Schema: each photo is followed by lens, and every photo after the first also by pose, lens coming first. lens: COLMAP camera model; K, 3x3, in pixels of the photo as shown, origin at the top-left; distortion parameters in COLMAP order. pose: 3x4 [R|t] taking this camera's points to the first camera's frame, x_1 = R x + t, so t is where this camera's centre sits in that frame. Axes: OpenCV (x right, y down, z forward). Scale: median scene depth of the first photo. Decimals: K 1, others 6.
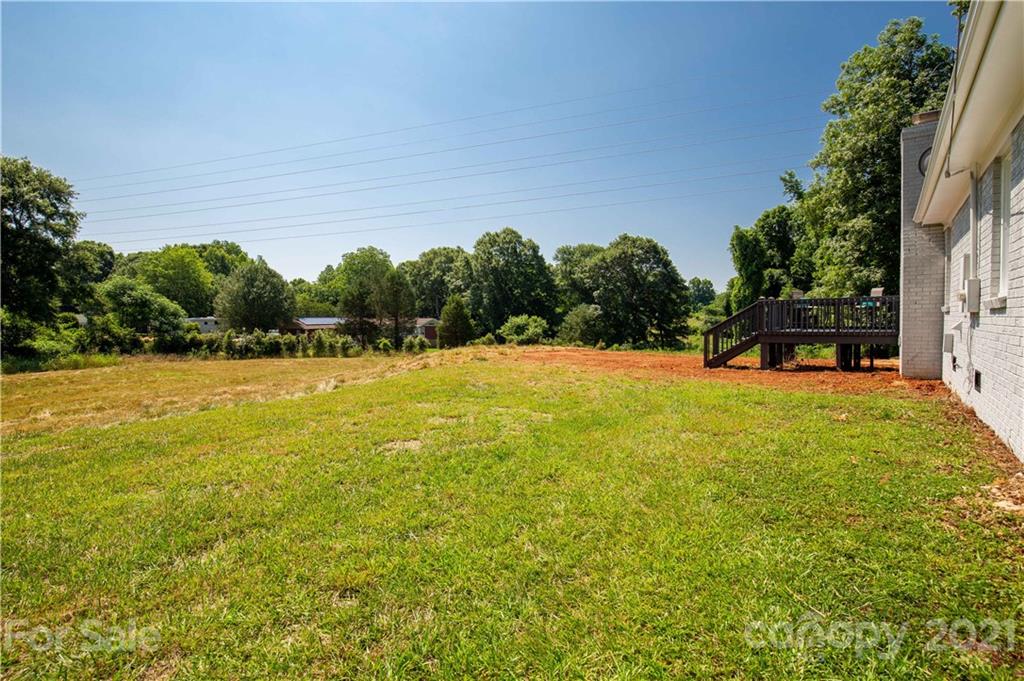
lens RADIAL K [[504.7, 0, 512.0], [0, 504.7, 340.5], [0, 0, 1]] dist [-0.000406, -0.000062]
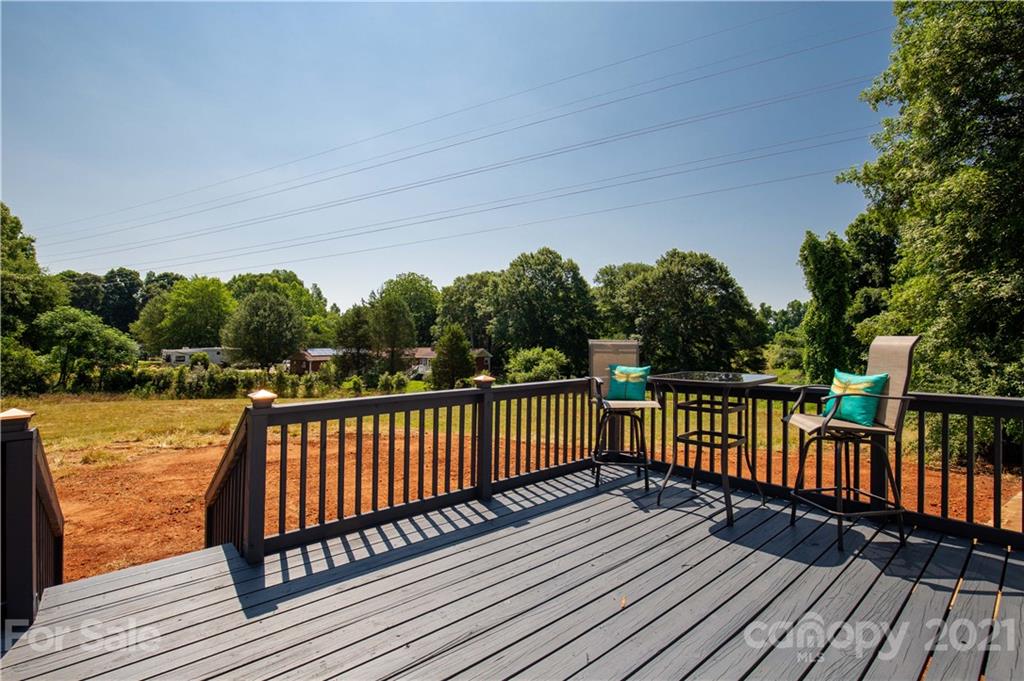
lens RADIAL K [[504.7, 0, 512.0], [0, 504.7, 340.5], [0, 0, 1]] dist [-0.000406, -0.000062]
pose [[0.983185, 0.002359, -0.182595, 0.115935], [-0.011777, 0.998654, -0.050514, -0.016167], [0.182230, 0.051815, 0.981890, 0.145809]]
